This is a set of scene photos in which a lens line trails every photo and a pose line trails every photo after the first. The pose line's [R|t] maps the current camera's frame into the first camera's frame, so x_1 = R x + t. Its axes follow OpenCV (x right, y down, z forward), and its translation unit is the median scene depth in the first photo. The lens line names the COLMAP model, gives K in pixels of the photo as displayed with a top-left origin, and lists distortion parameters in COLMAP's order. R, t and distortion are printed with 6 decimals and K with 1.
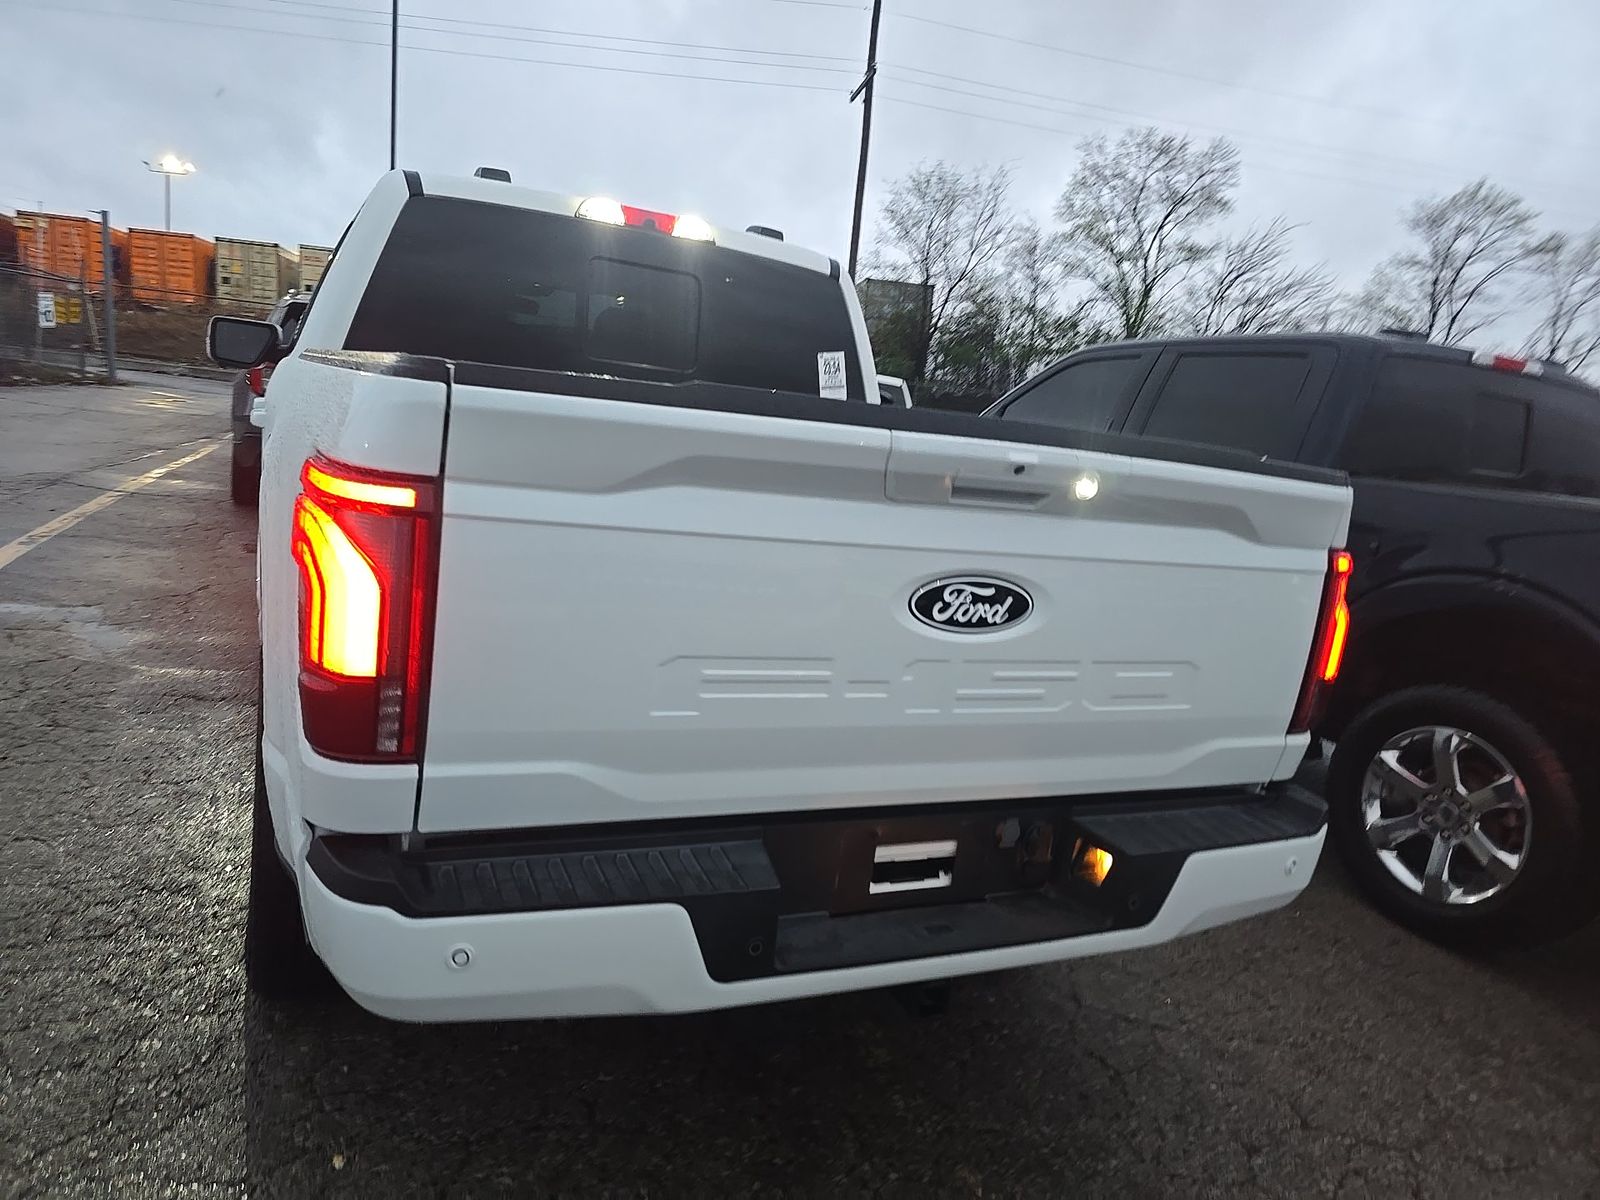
lens RADIAL K [[1060.4, 0, 810.6], [0, 1060.4, 597.7], [0, 0, 1]] dist [0.086283, -0.069270]
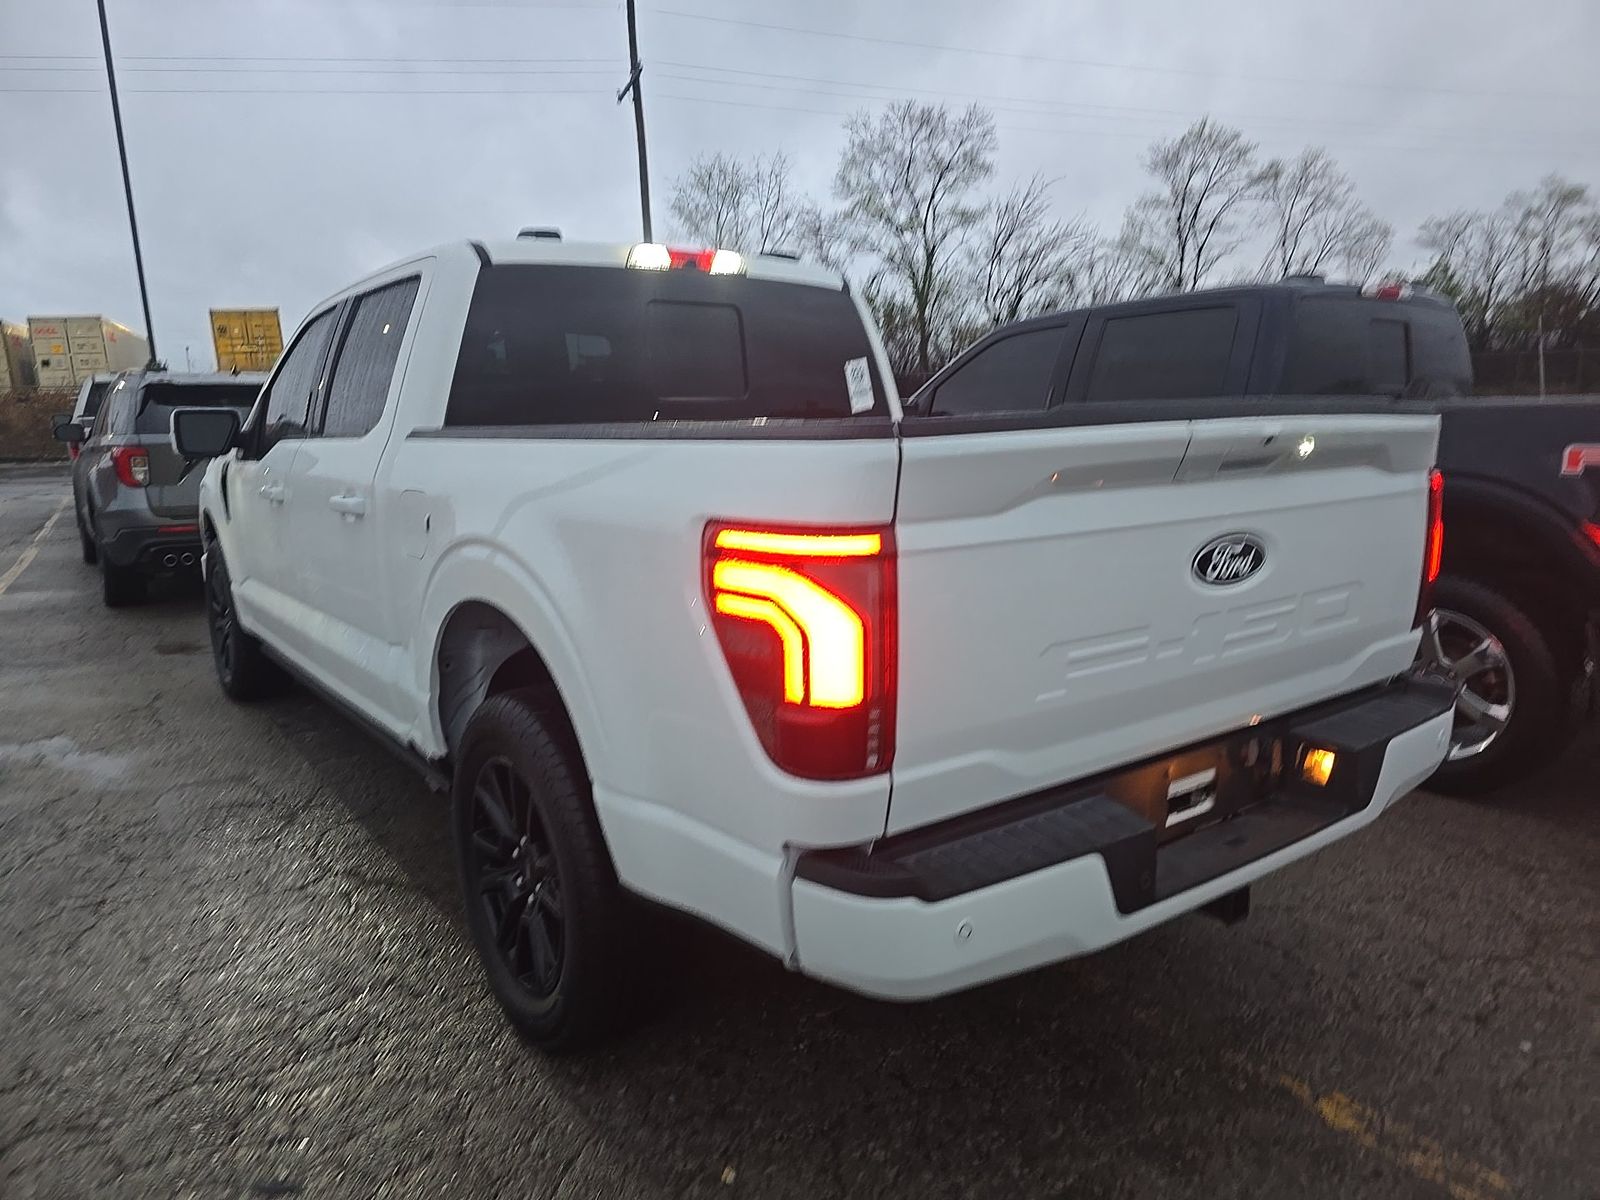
lens RADIAL K [[1072.7, 0, 808.5], [0, 1072.7, 599.8], [0, 0, 1]] dist [0.080704, -0.068047]
pose [[0.972427, -0.169944, 0.159701, -0.025338], [0.168969, 0.985423, 0.019765, -0.002731], [-0.160732, 0.007764, 0.986968, -0.004978]]
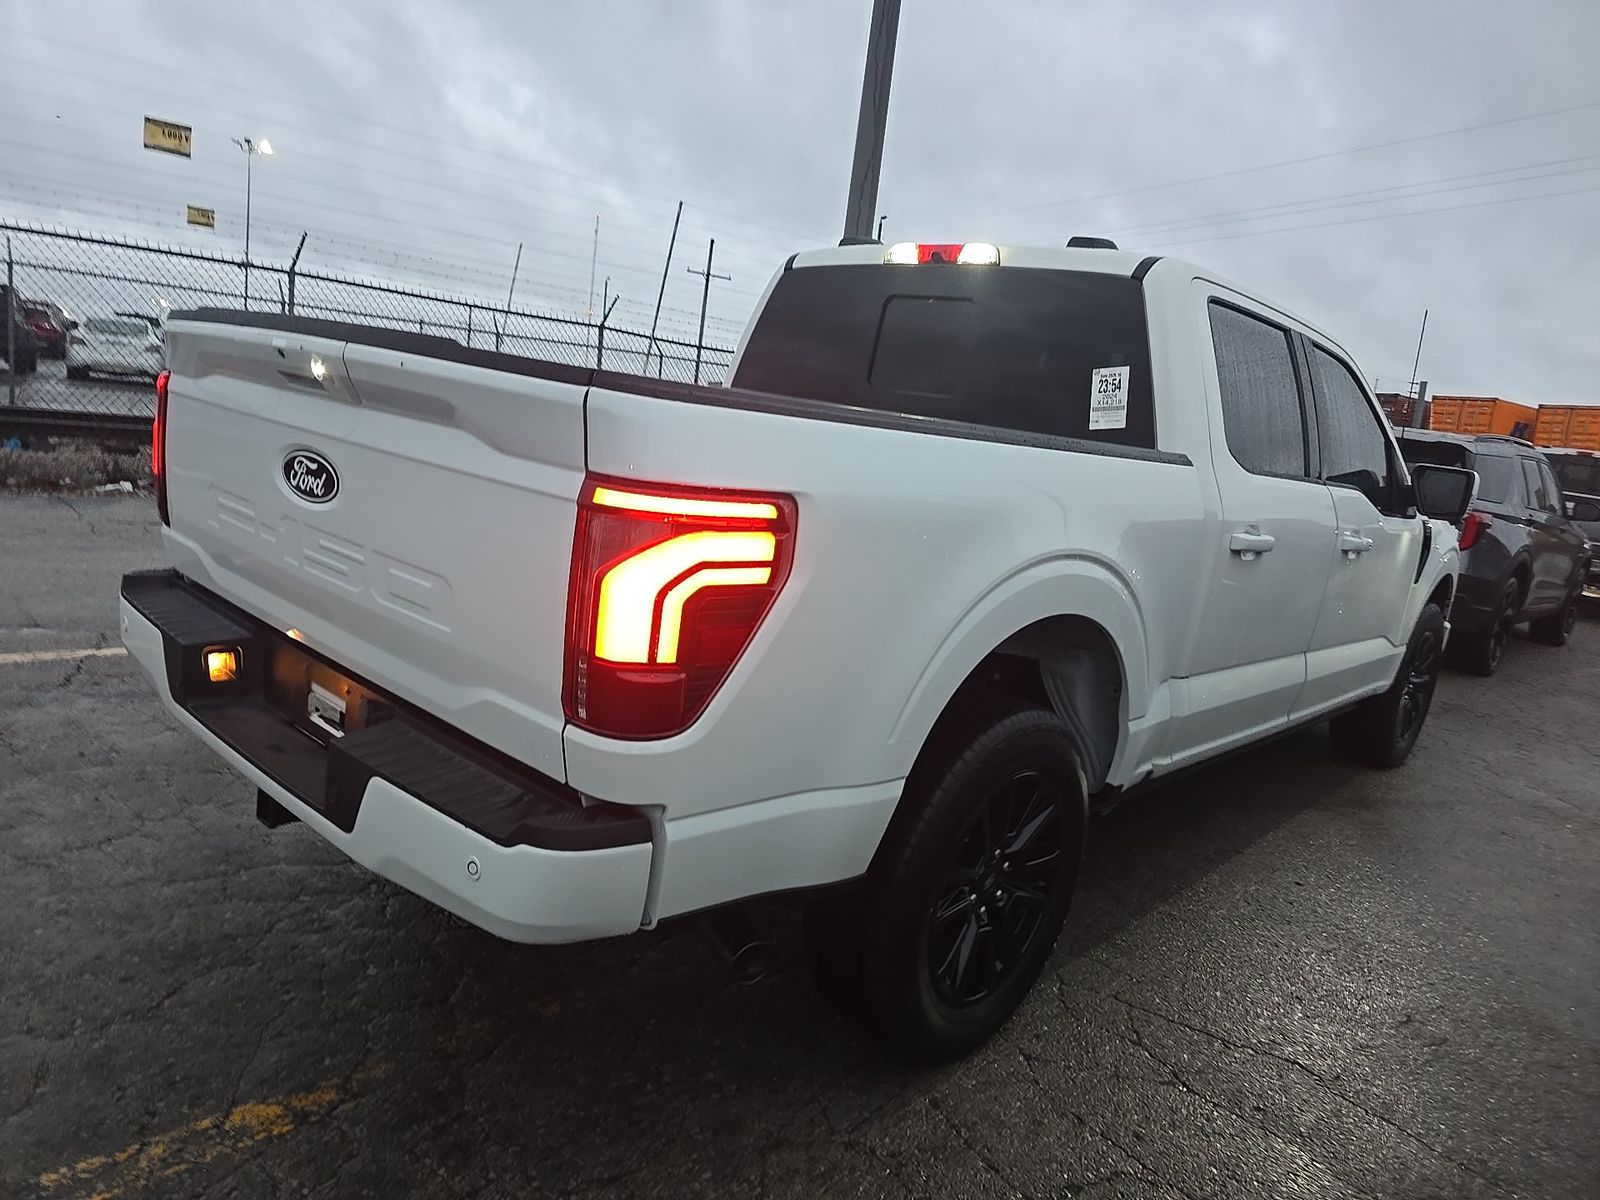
lens RADIAL K [[1072.7, 0, 808.5], [0, 1072.7, 599.8], [0, 0, 1]] dist [0.080704, -0.068047]
pose [[0.379572, 0.096350, -0.920132, 0.077018], [-0.246323, 0.969188, -0.000126, 0.000163], [0.891768, 0.226697, 0.391609, 0.054095]]
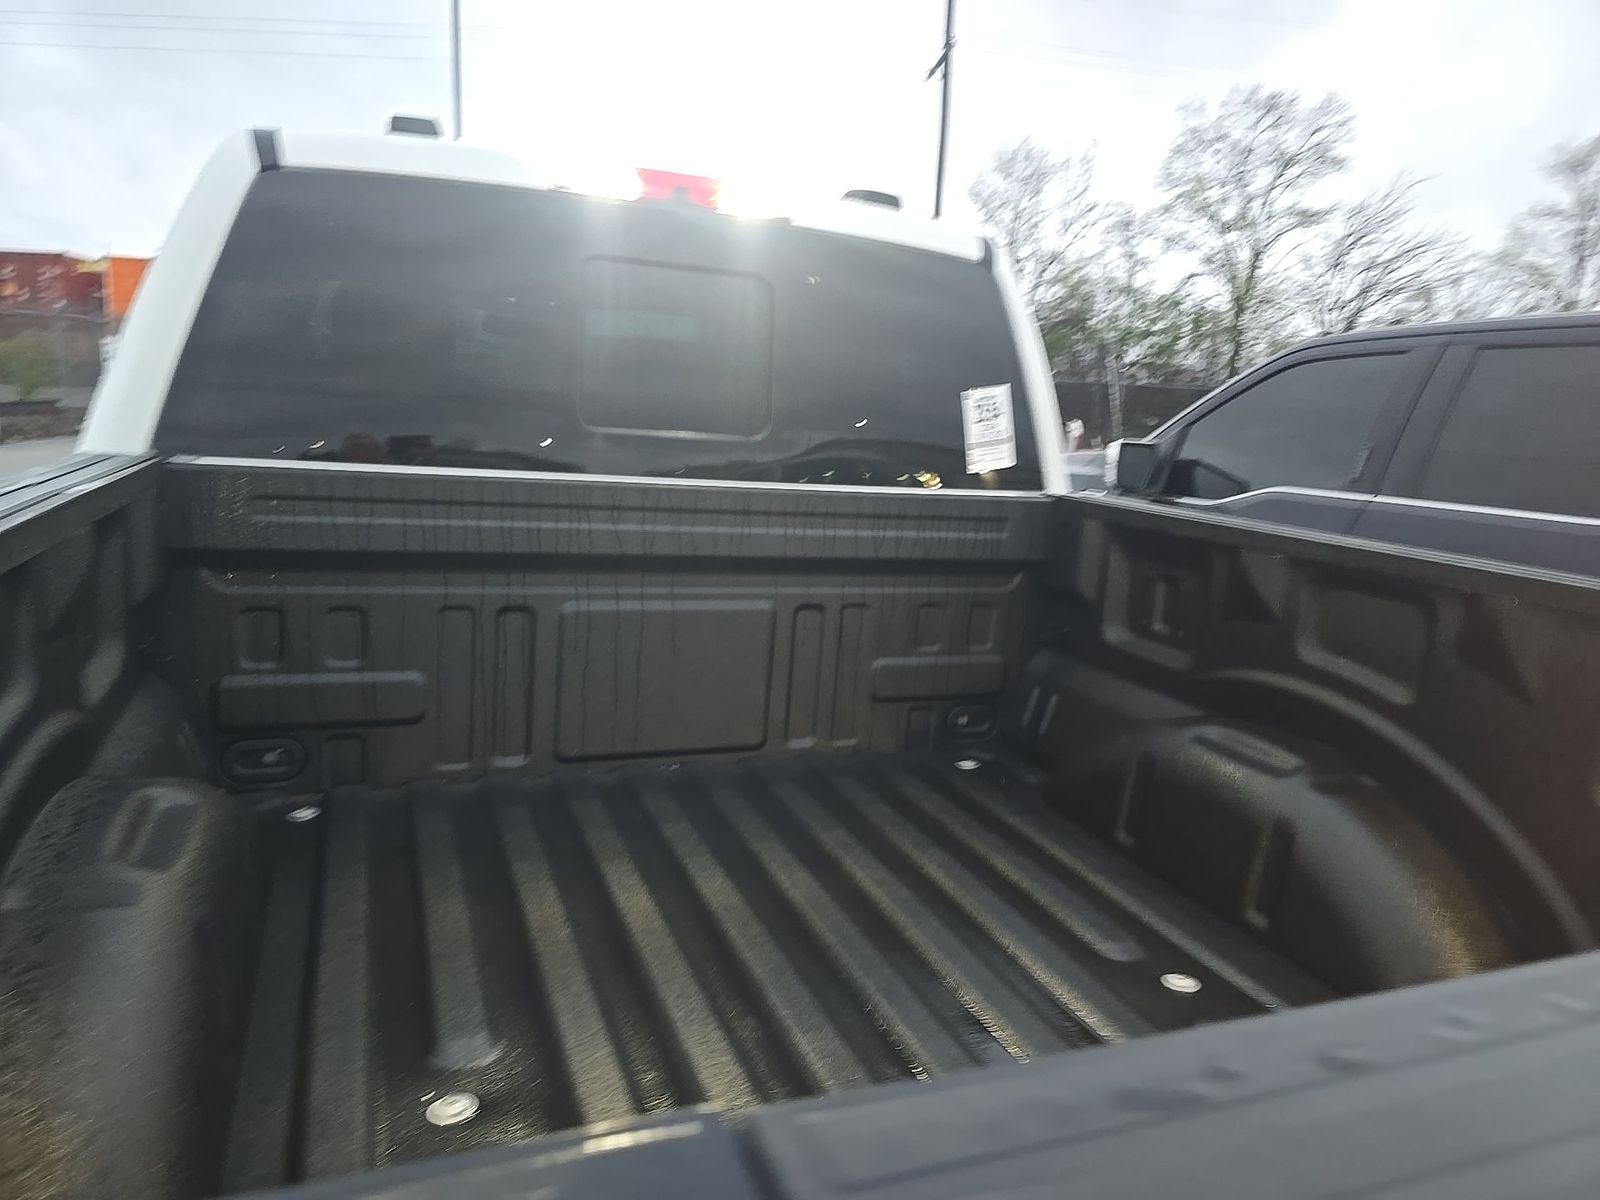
lens RADIAL K [[1072.7, 0, 808.5], [0, 1072.7, 599.8], [0, 0, 1]] dist [0.080704, -0.068047]
pose [[0.995909, -0.037580, -0.082182, -0.003826], [0.037772, 0.999286, 0.000777, -0.012159], [0.082094, -0.003878, 0.996617, 0.040321]]
